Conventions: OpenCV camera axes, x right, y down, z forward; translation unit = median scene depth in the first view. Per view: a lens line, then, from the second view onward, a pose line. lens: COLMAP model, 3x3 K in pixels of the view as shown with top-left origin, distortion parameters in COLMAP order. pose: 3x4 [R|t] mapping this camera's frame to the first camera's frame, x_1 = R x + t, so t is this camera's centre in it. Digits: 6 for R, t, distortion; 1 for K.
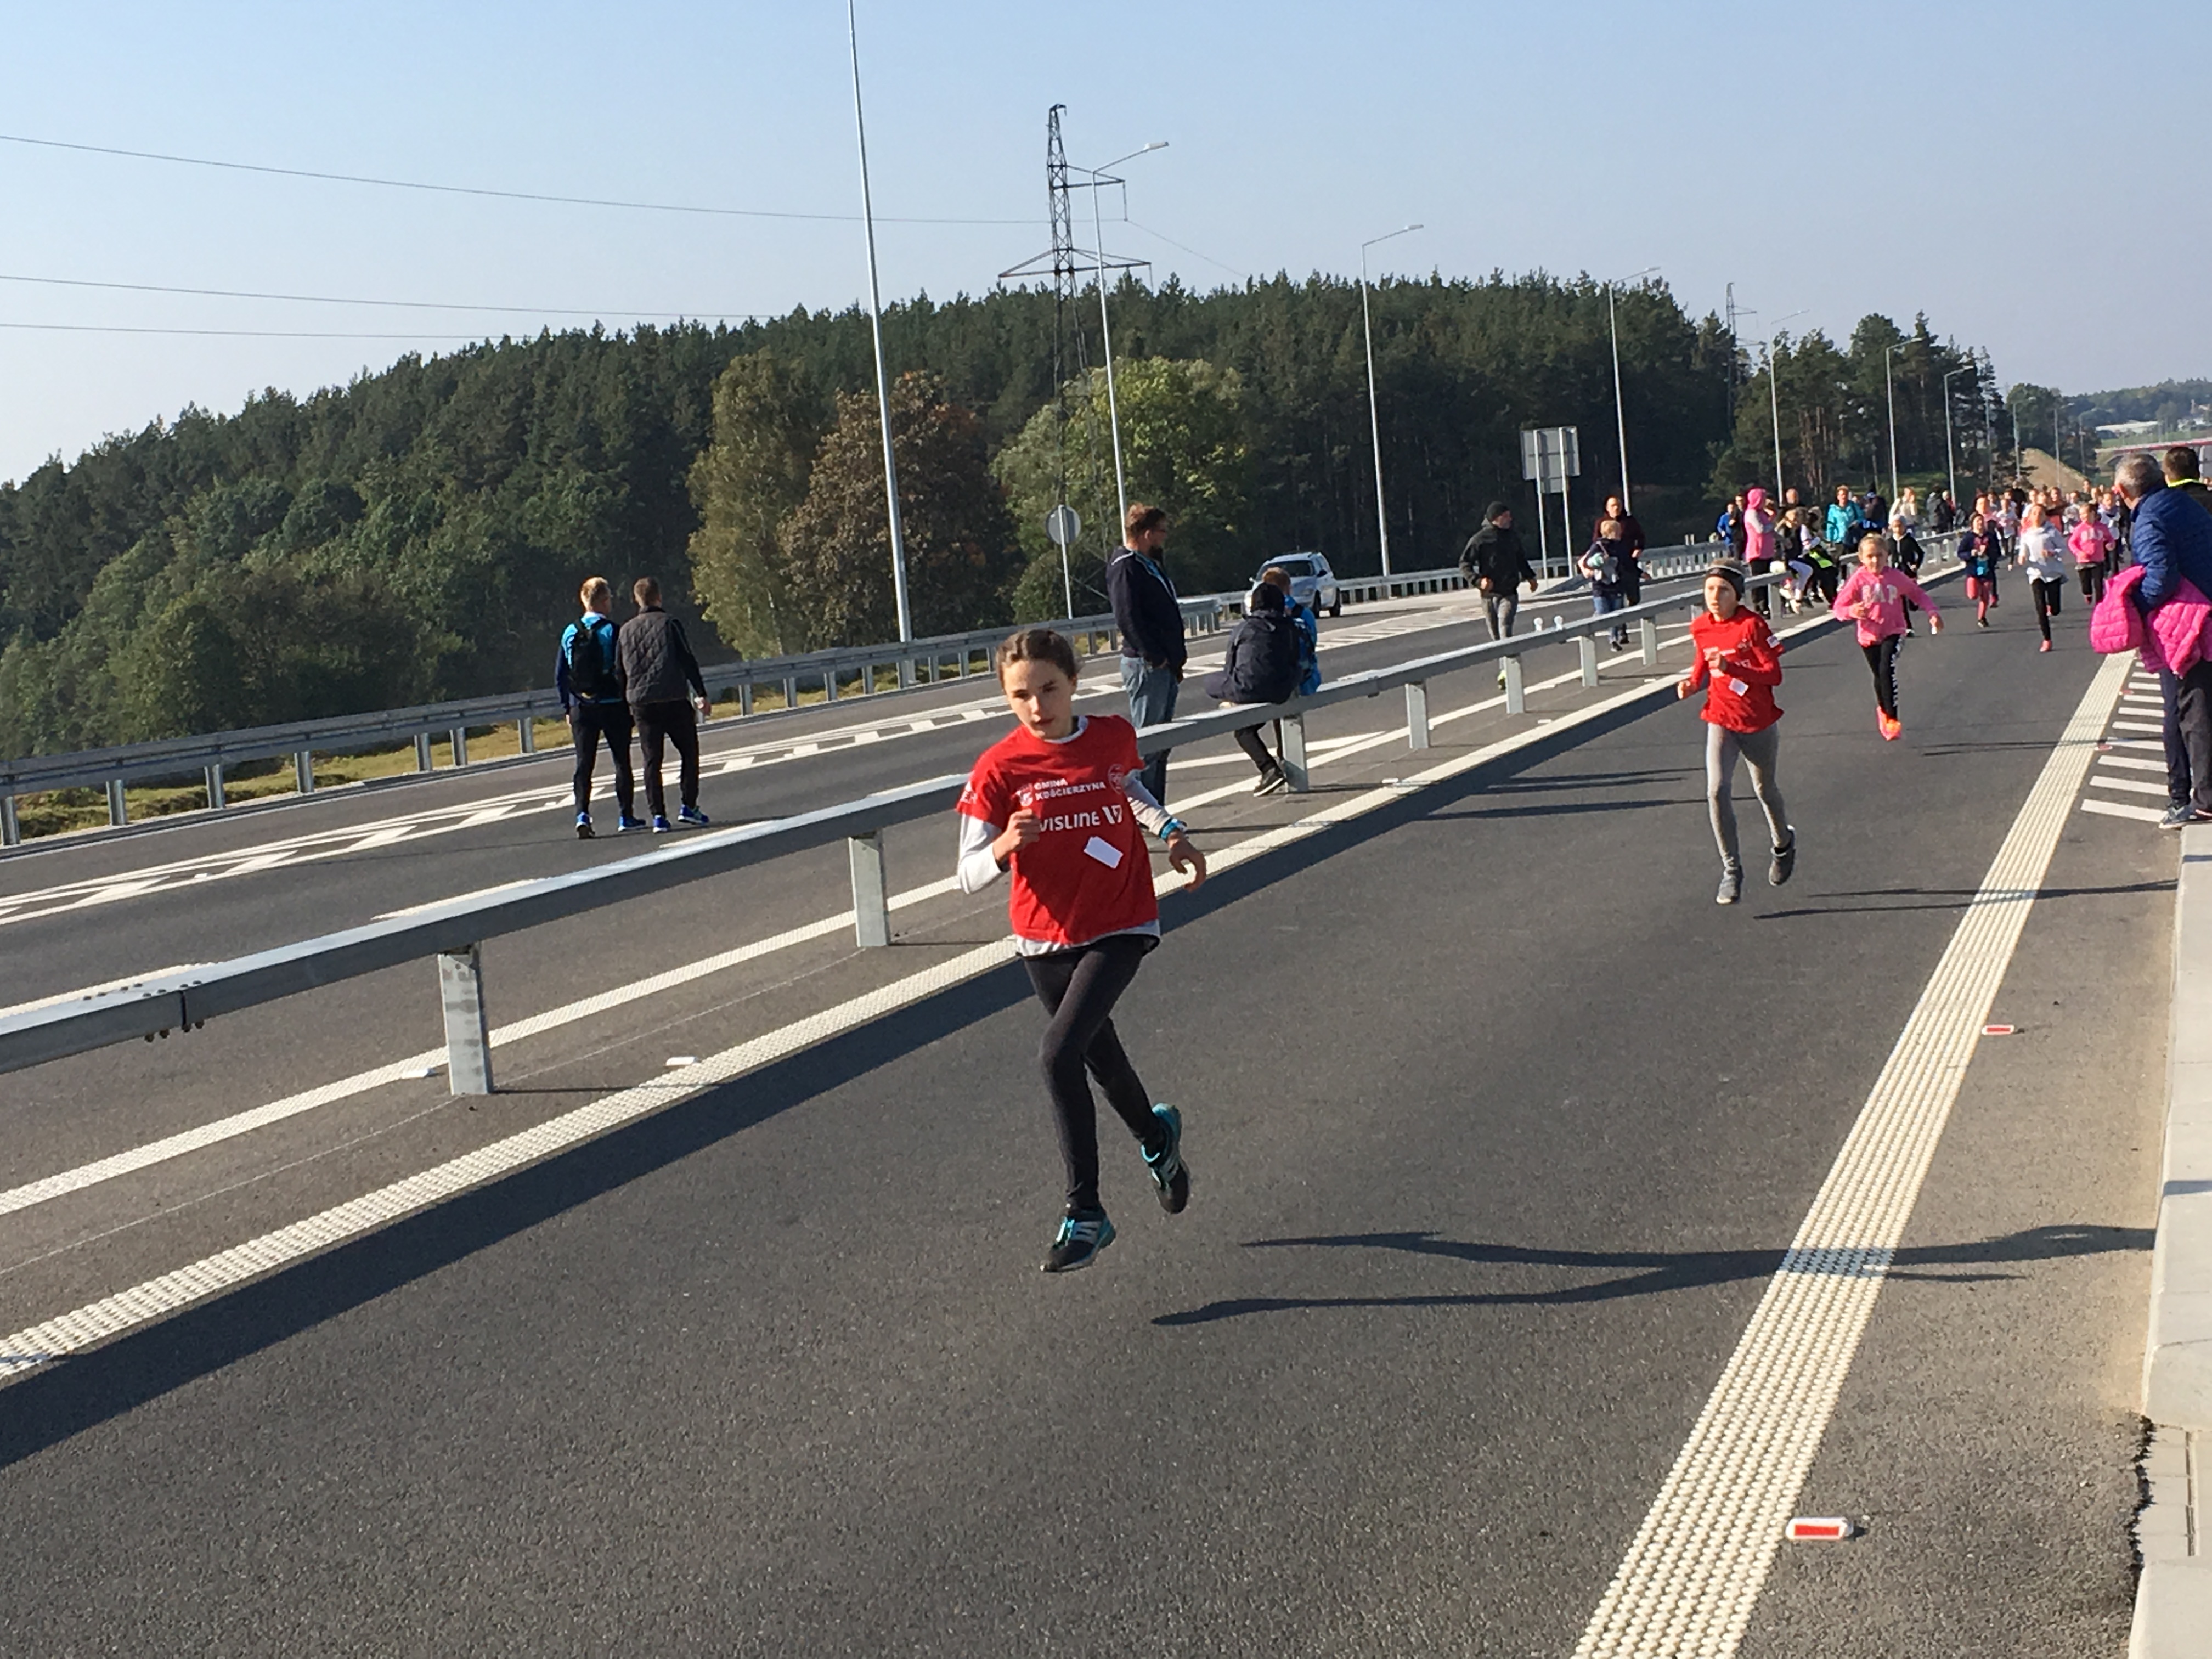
lens RADIAL K [[3765.0, 0, 1160.8], [0, 3765.0, 848.7], [0, 0, 1]] dist [0.032038, 0.000000]
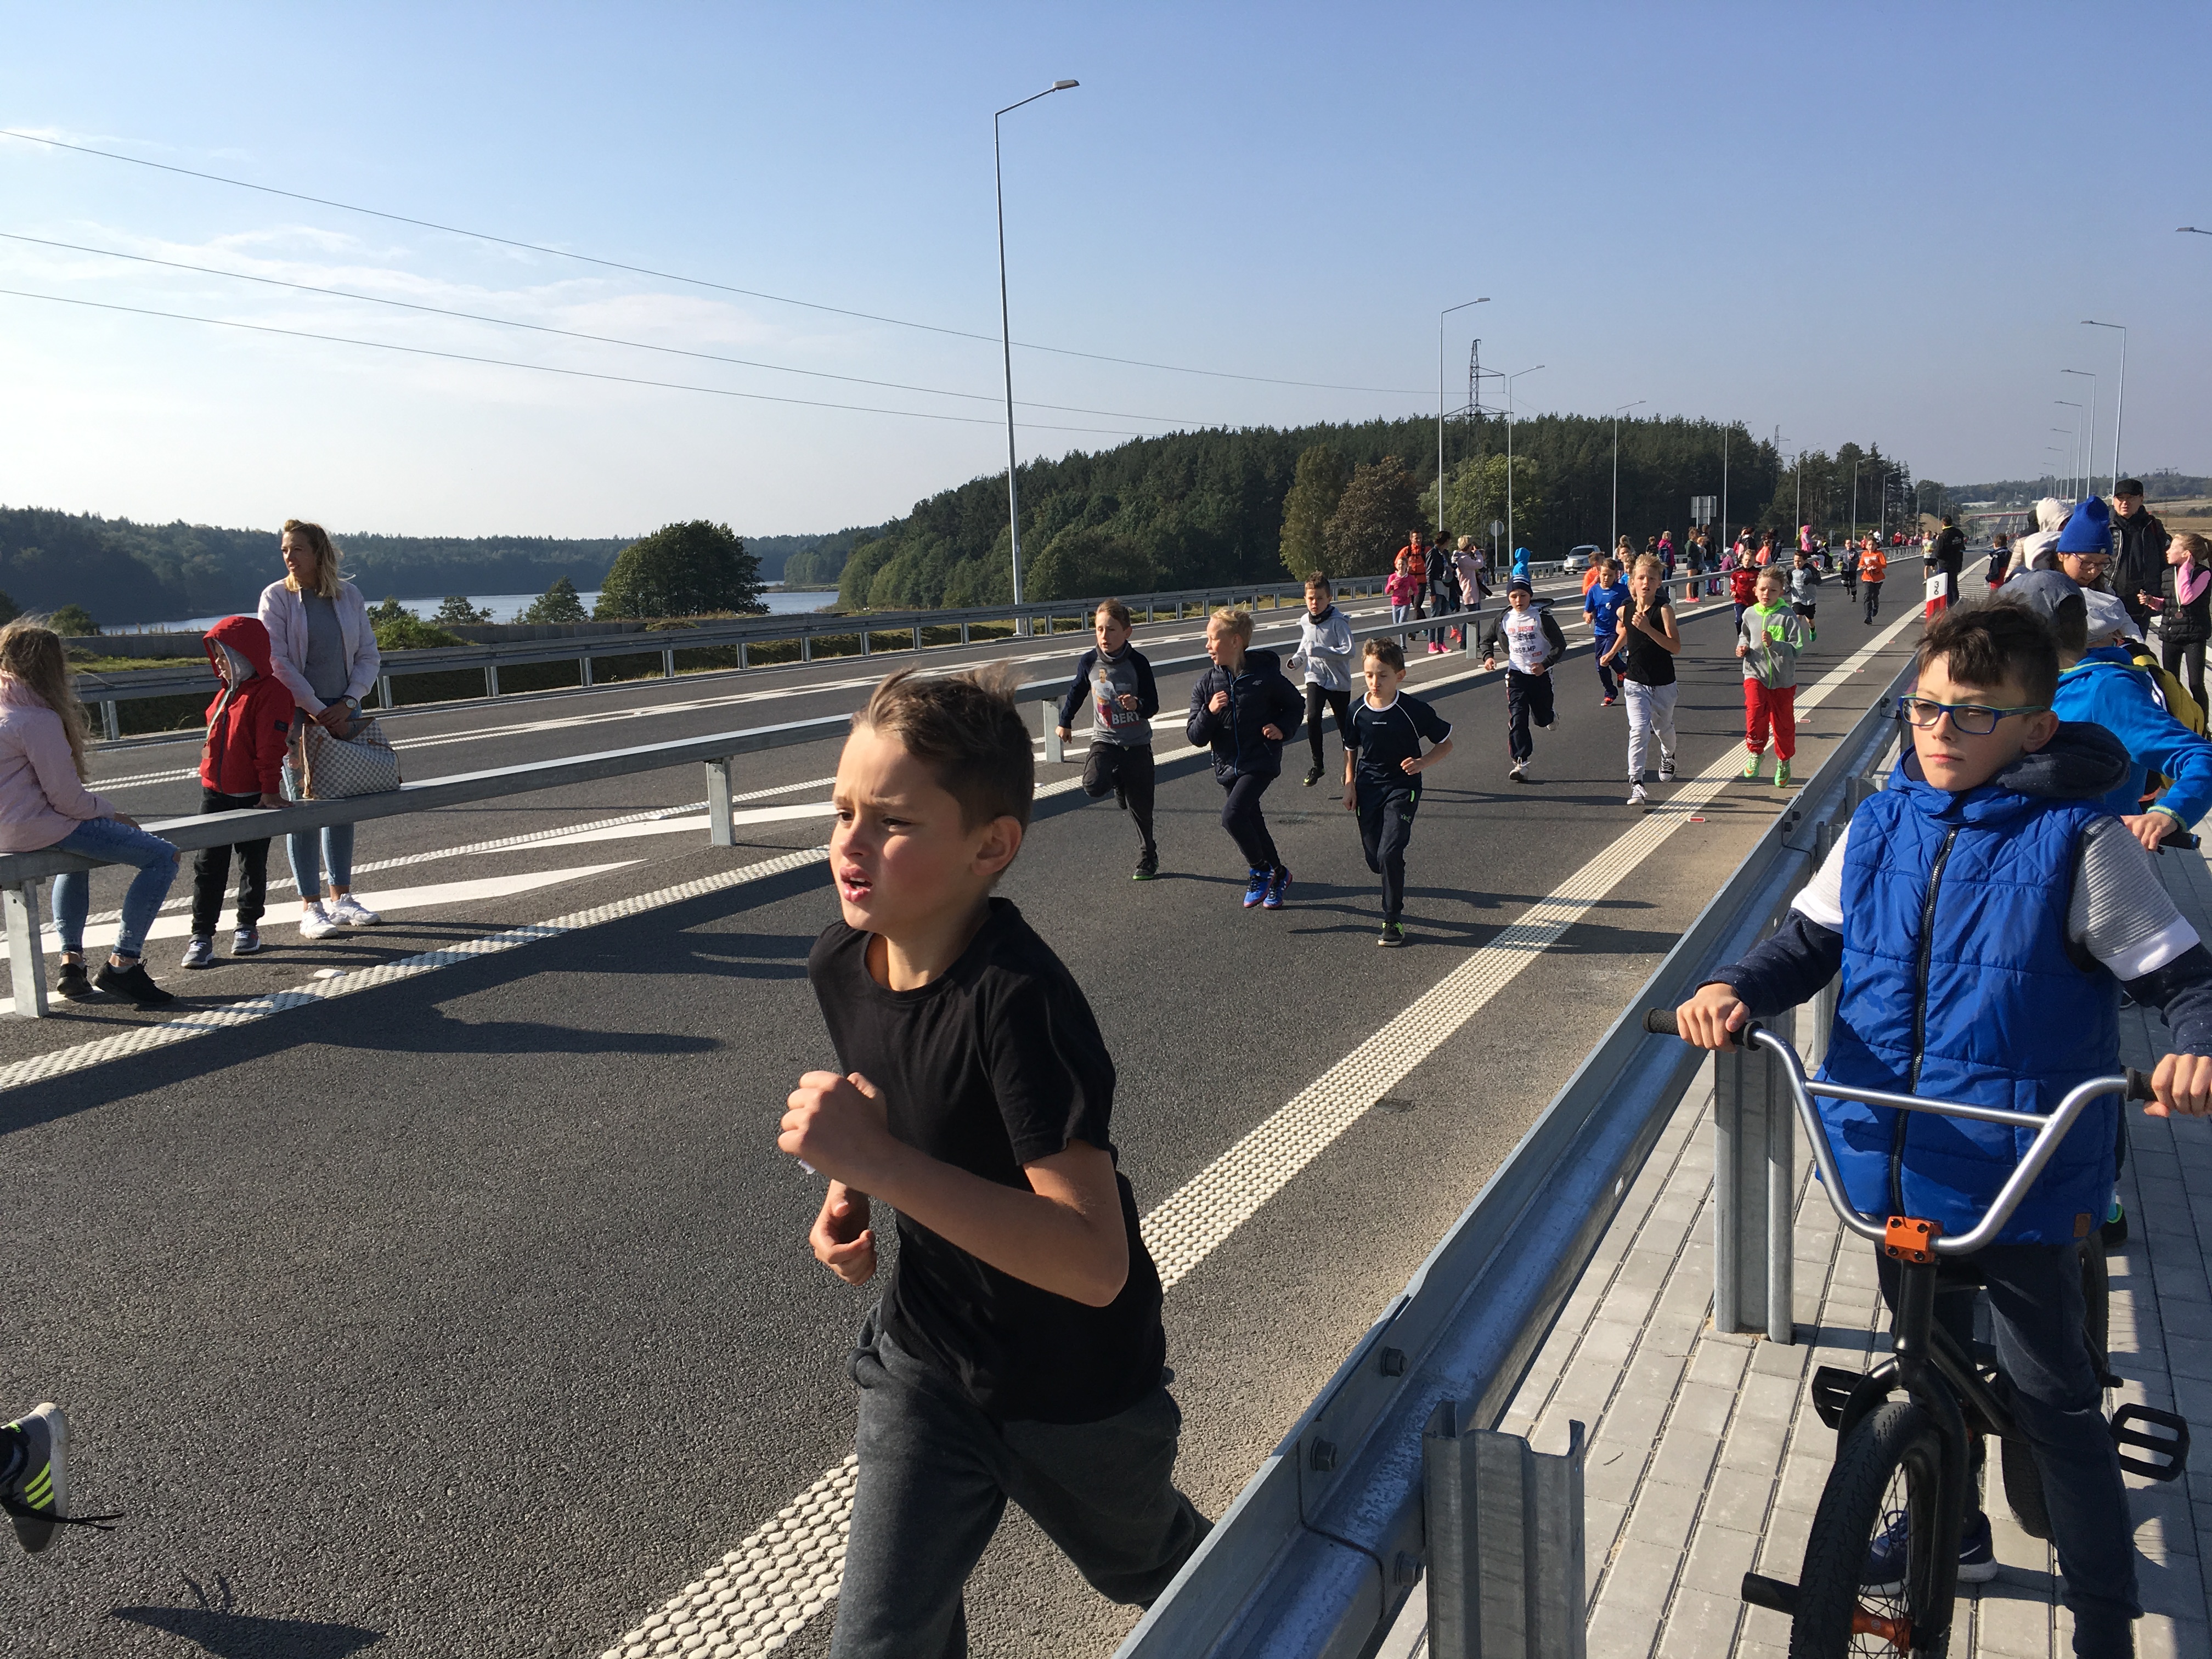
lens RADIAL K [[2057.7, 0, 1056.5], [0, 2057.7, 858.5], [0, 0, 1]] dist [0.098788, -0.076785]
pose [[0.985733, 0.074712, -0.150830, -0.048593], [-0.063552, 0.994964, 0.077504, 0.022339], [0.155861, -0.066812, 0.985517, -0.202942]]
